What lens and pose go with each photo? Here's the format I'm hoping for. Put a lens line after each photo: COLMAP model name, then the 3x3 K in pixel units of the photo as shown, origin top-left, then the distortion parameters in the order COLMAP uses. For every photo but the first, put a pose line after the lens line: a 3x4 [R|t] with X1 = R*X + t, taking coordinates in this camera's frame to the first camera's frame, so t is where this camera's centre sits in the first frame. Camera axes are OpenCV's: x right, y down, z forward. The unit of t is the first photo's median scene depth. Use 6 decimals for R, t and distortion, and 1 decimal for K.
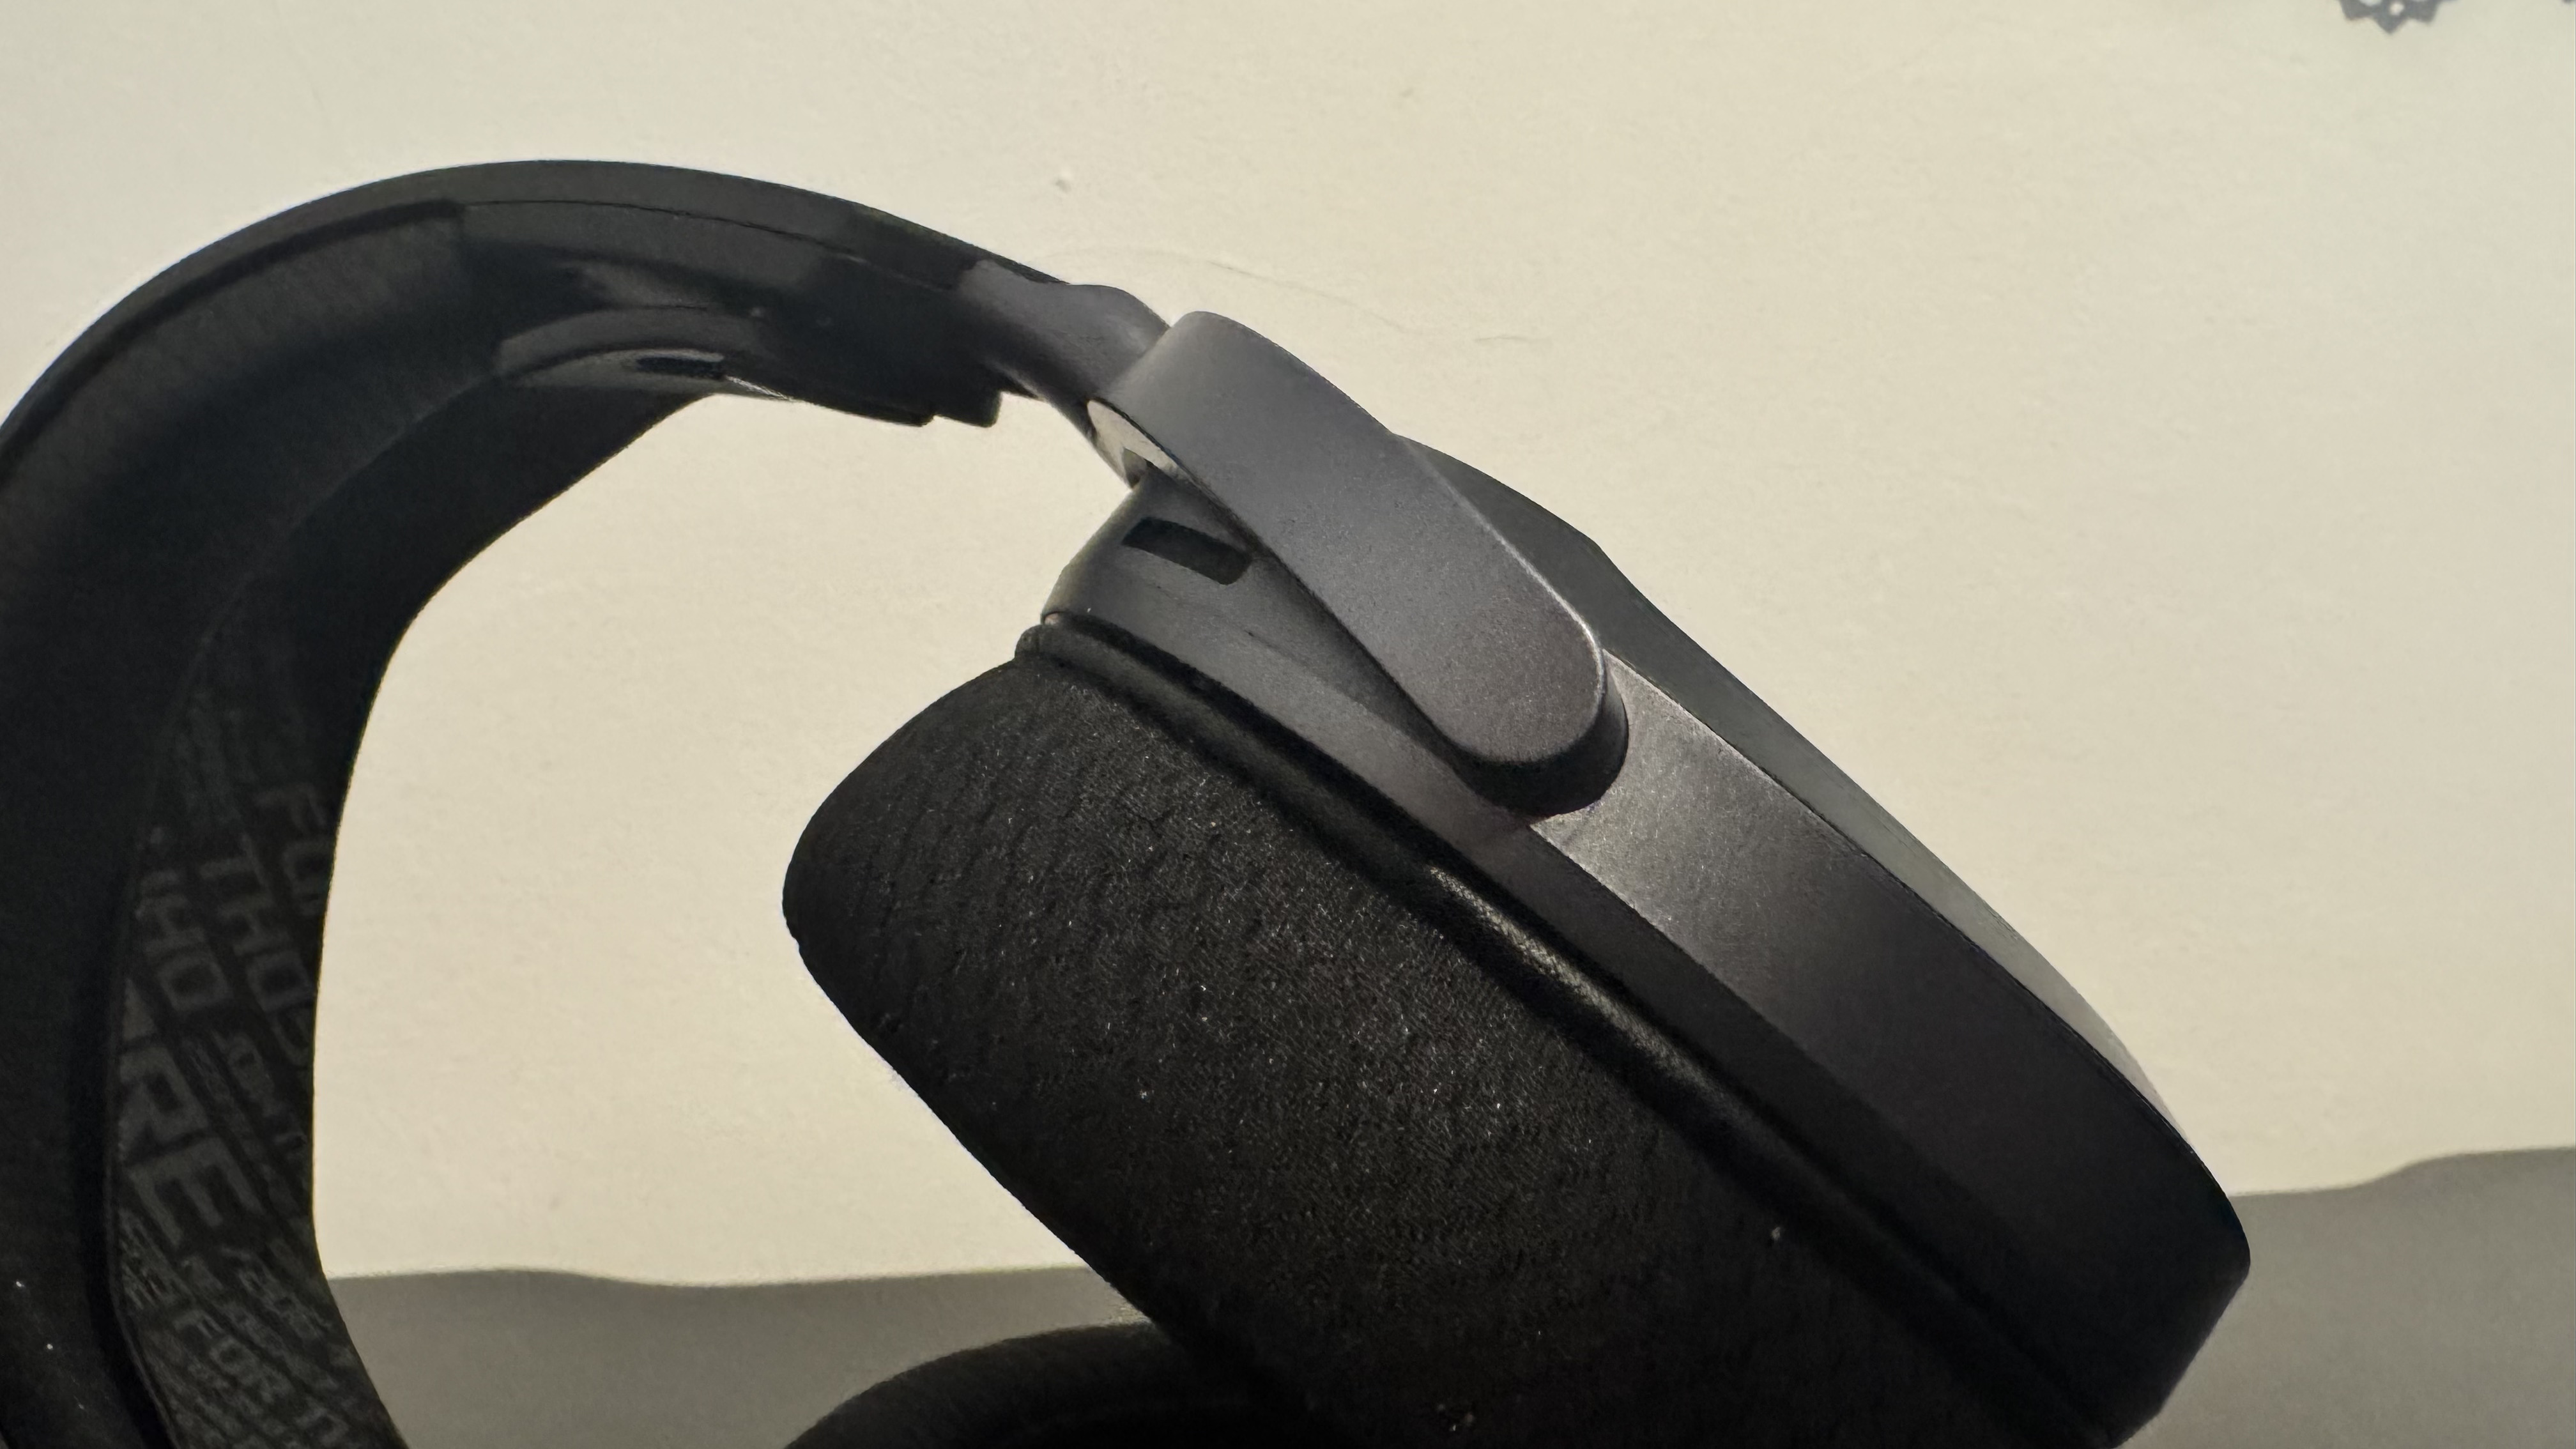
lens RADIAL K [[1950.1, 0, 1288.0], [0, 1950.1, 724.5], [0, 0, 1]] dist [0.004693, 0.001813]
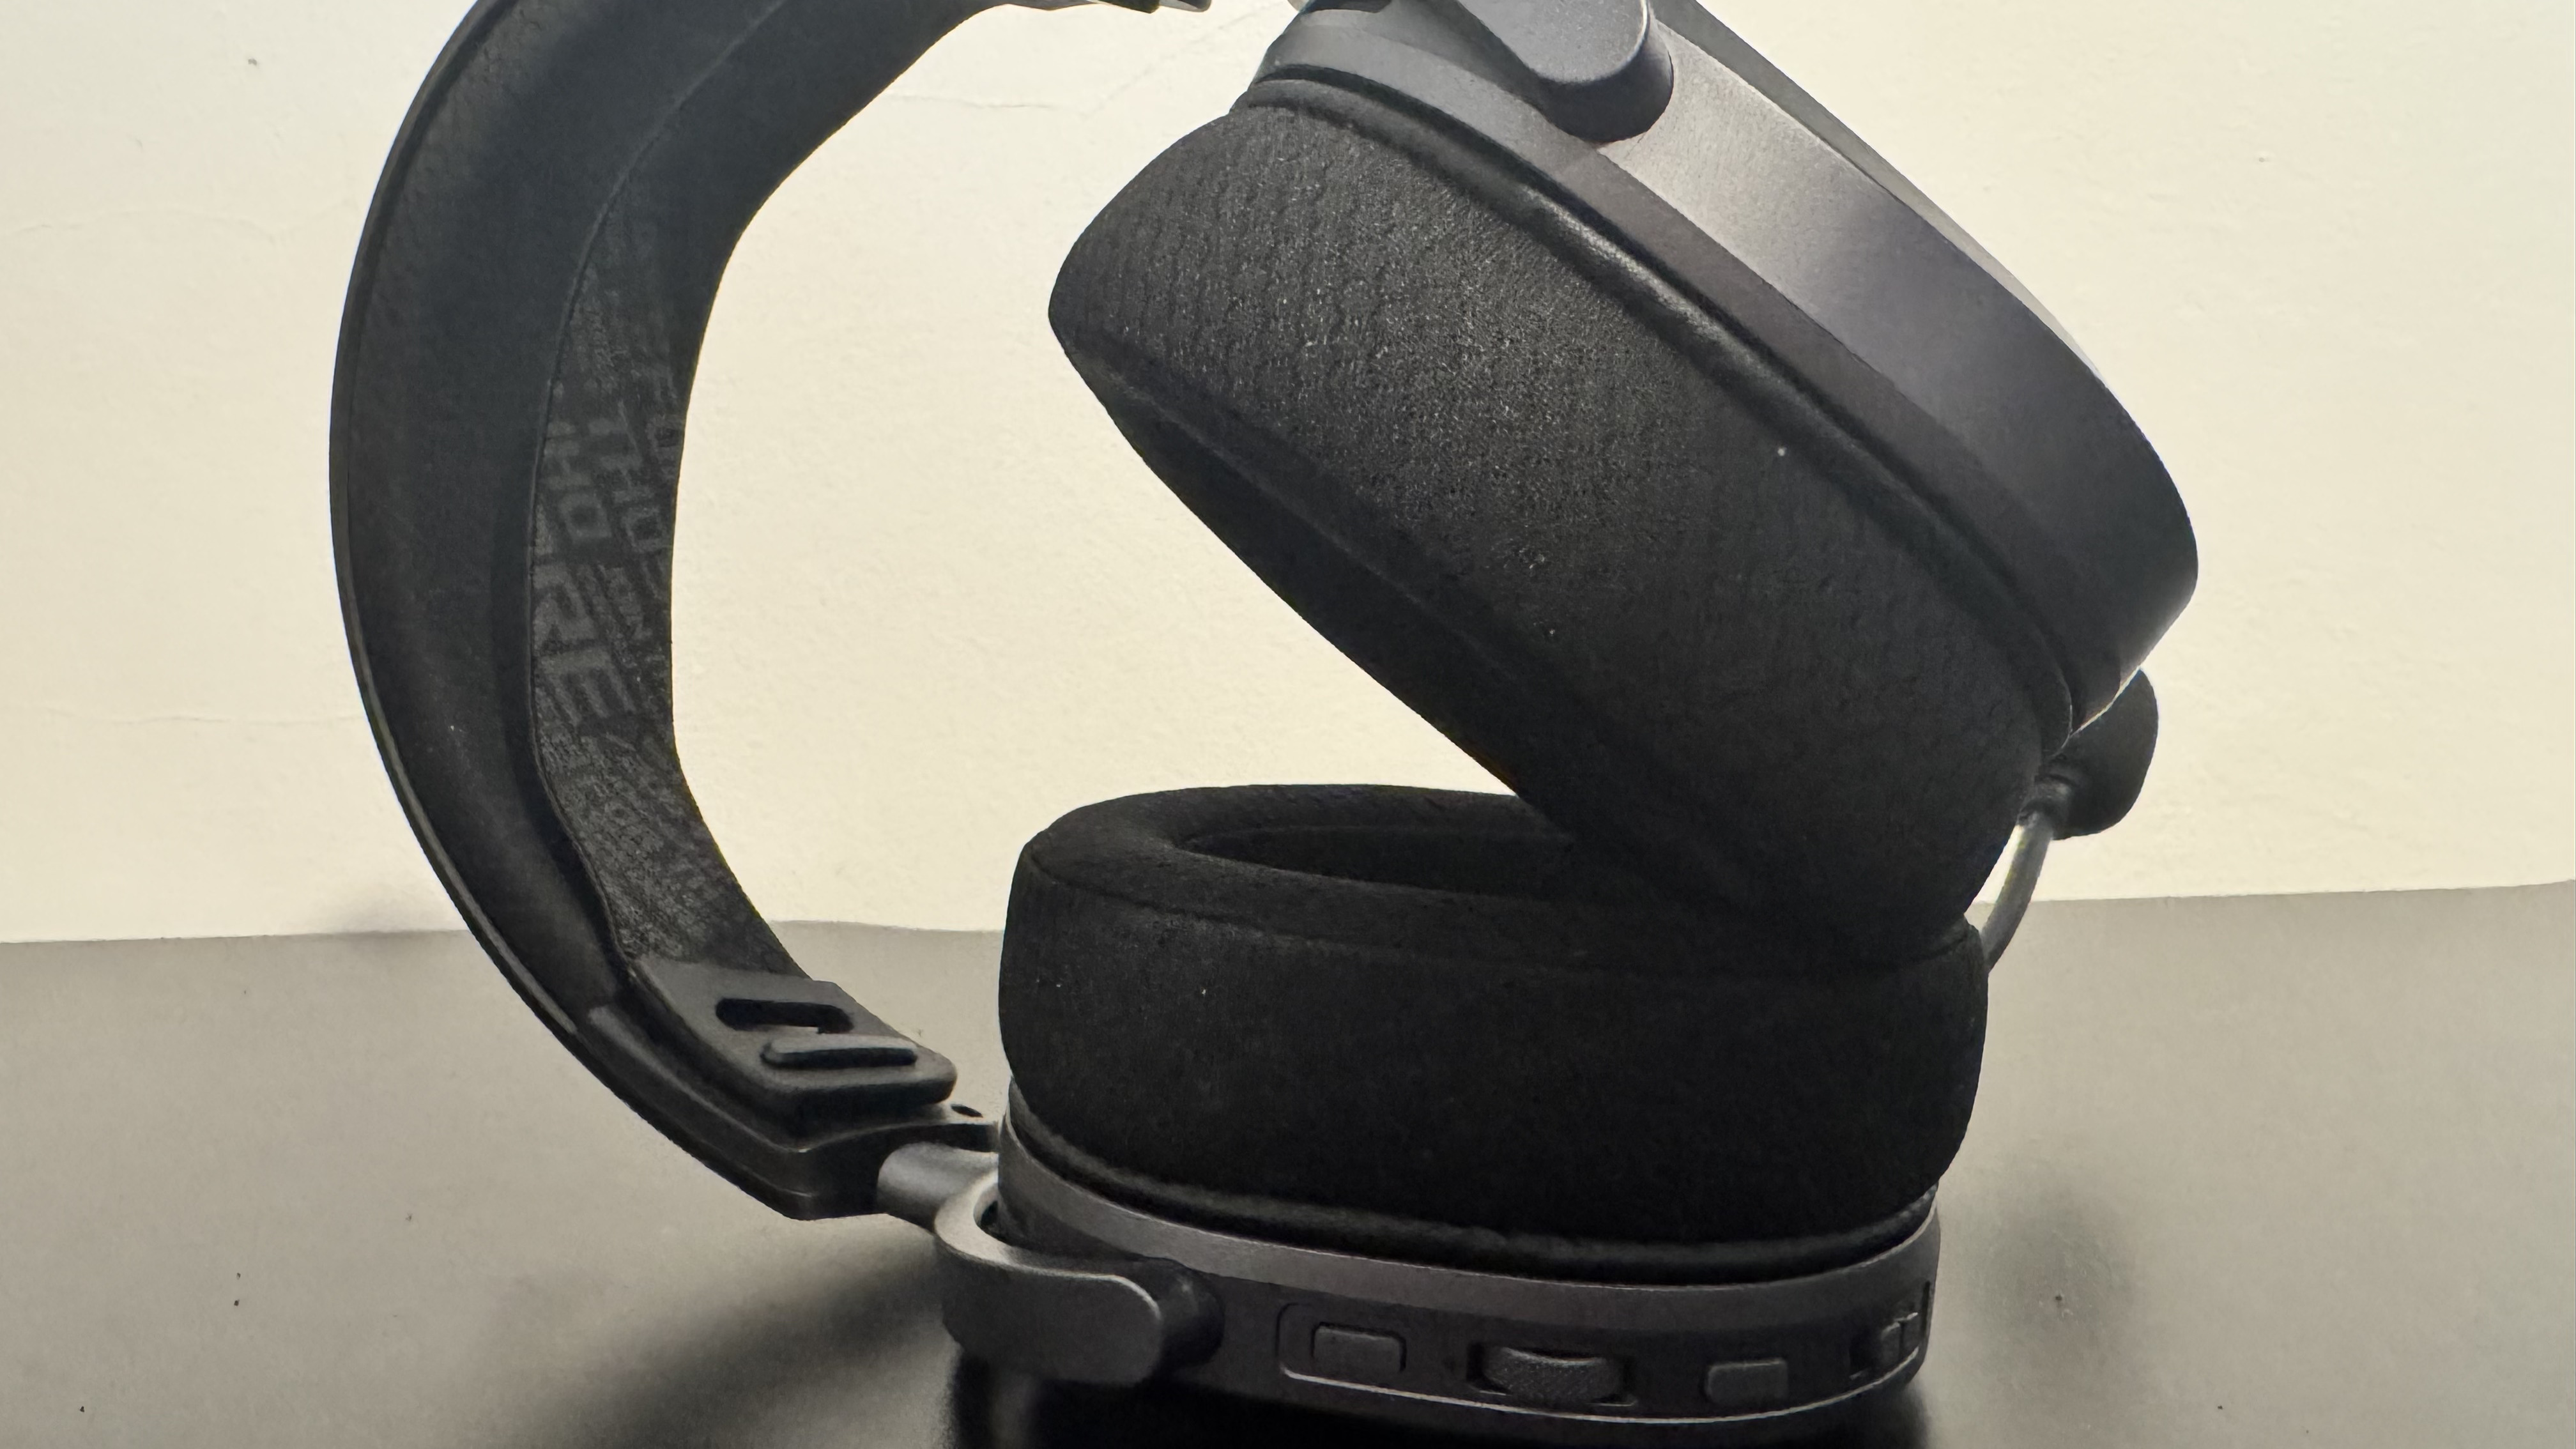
lens RADIAL K [[1950.1, 0, 1288.0], [0, 1950.1, 724.5], [0, 0, 1]] dist [0.004693, 0.001813]
pose [[0.993615, 0.004228, -0.112746, 0.034352], [0.001663, 0.998640, 0.052105, 0.200904], [0.112813, -0.051960, 0.992257, -0.207854]]
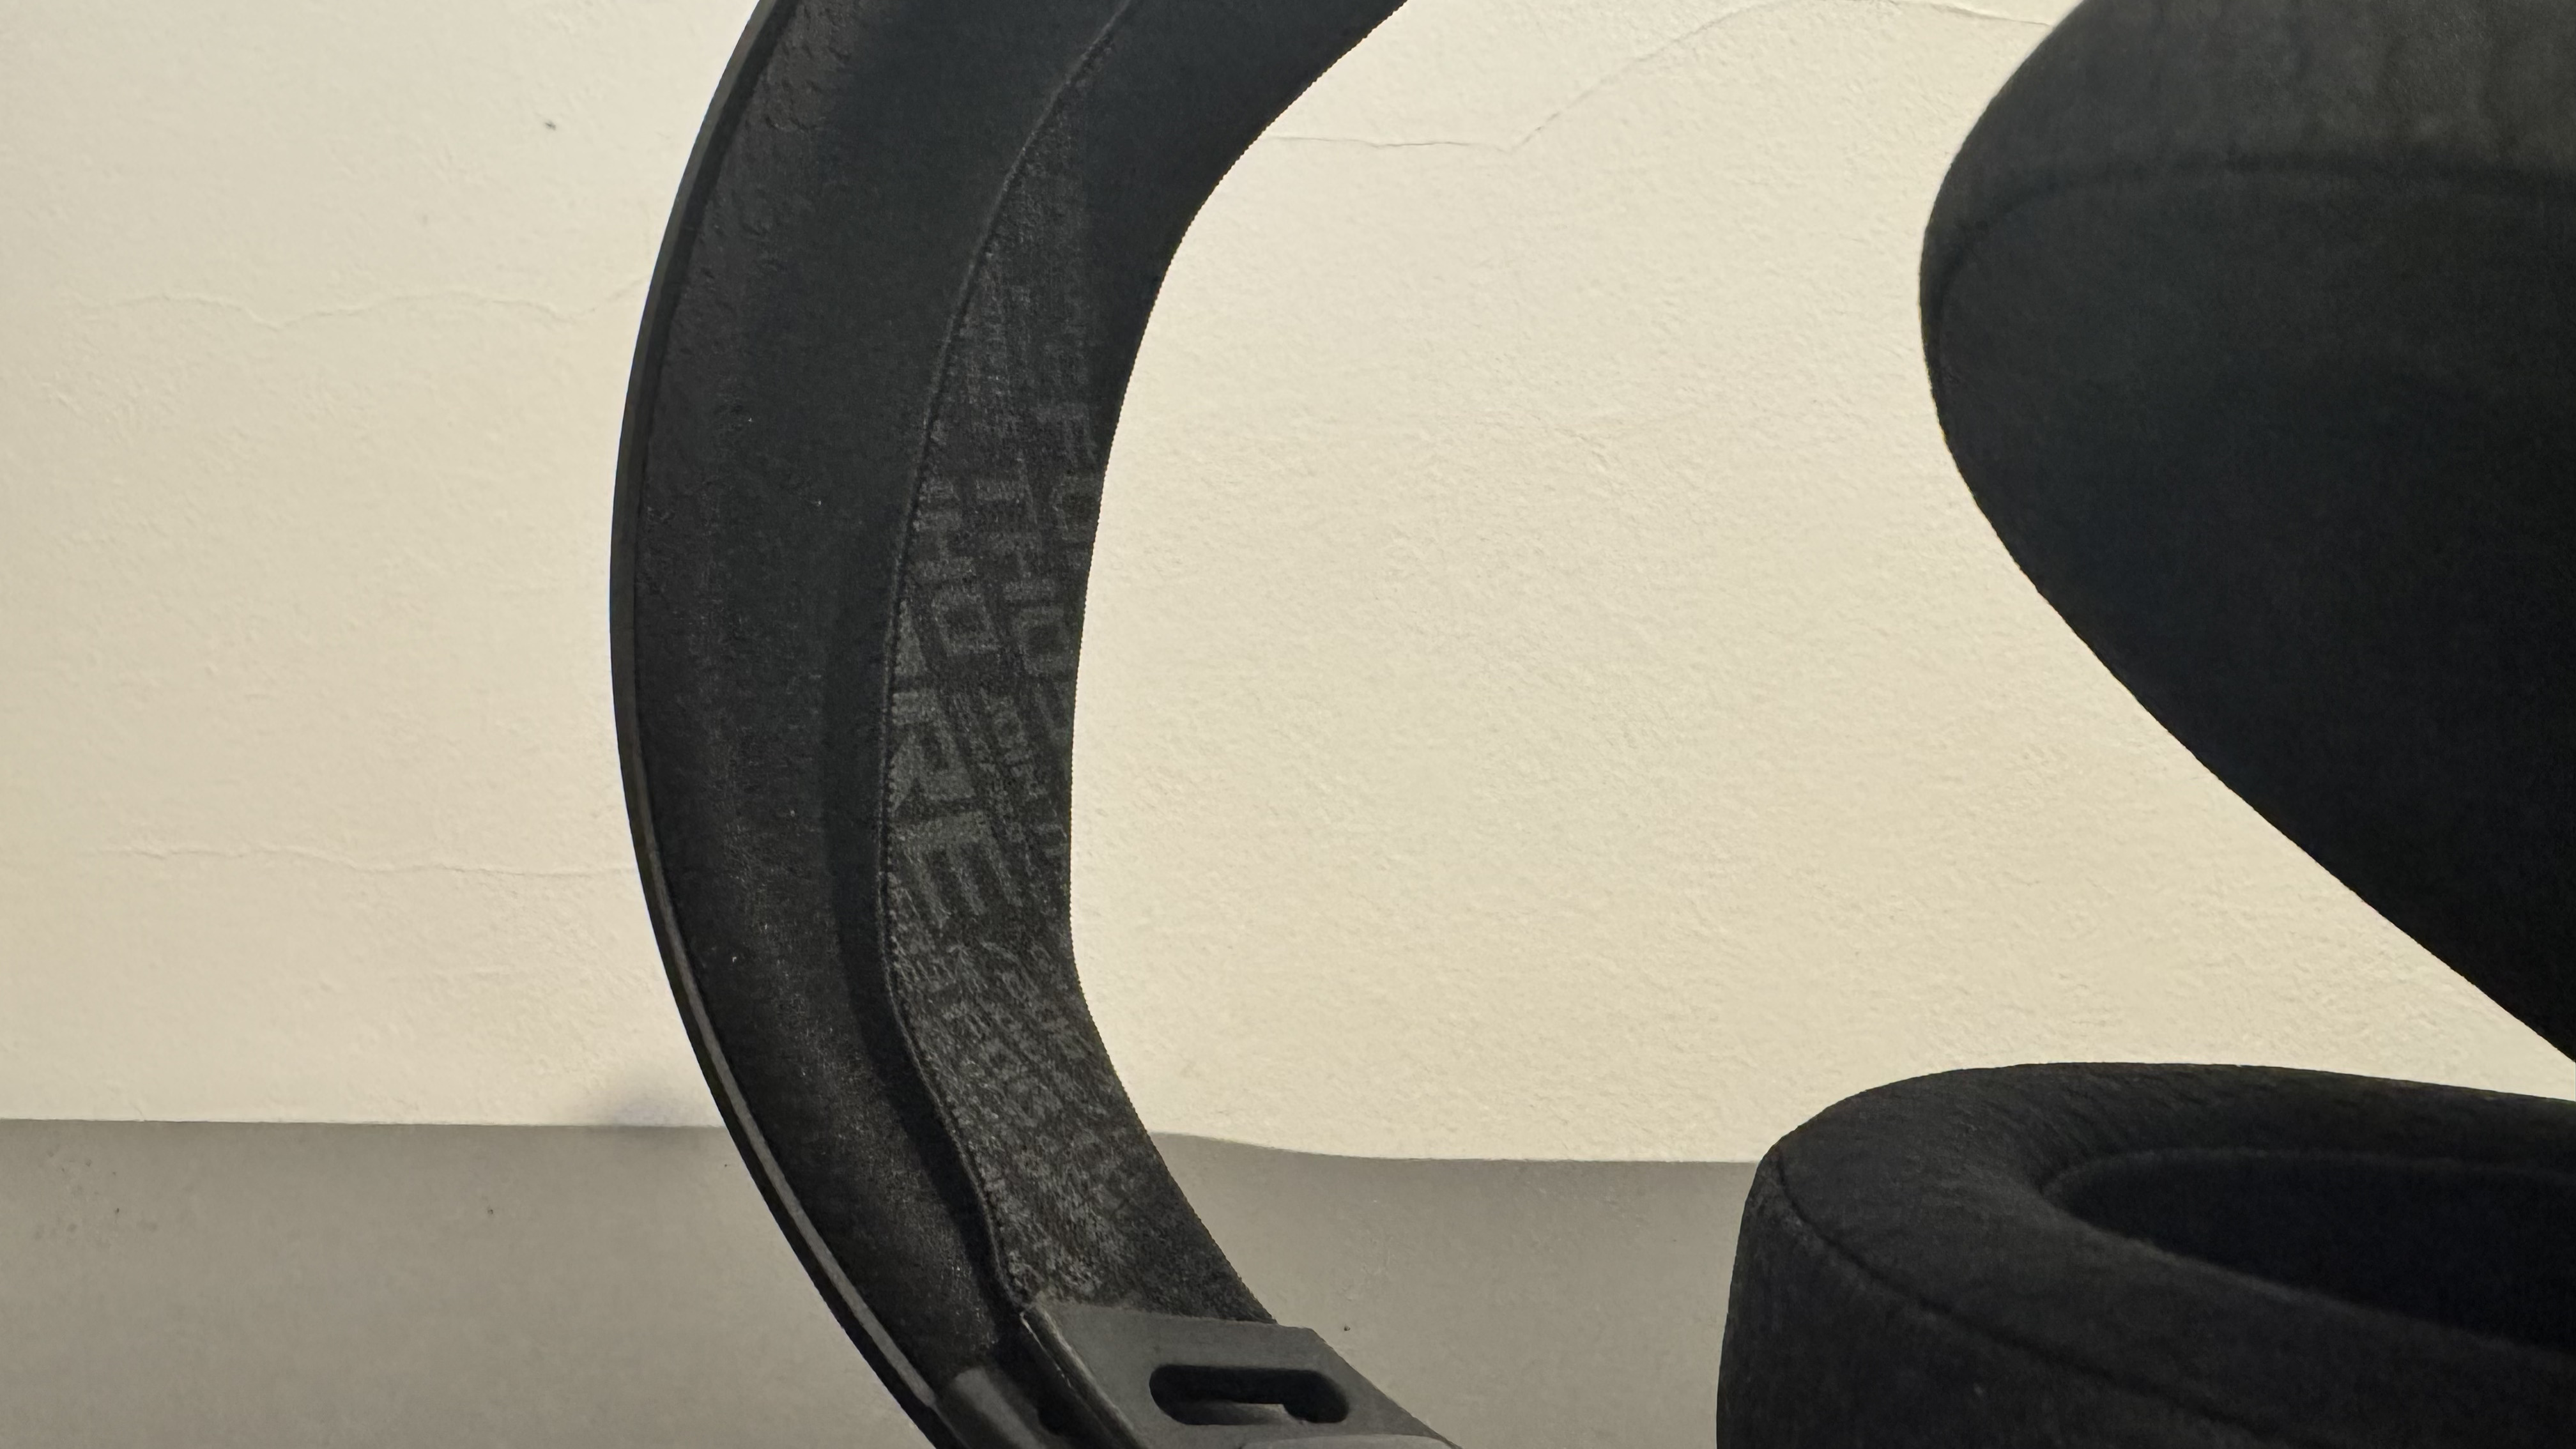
lens RADIAL K [[1950.1, 0, 1288.0], [0, 1950.1, 724.5], [0, 0, 1]] dist [0.004693, 0.001813]
pose [[0.972774, 0.005266, -0.231698, -0.222757], [-0.009245, 0.999828, -0.016089, 0.189993], [0.231573, 0.017792, 0.972655, 0.198707]]
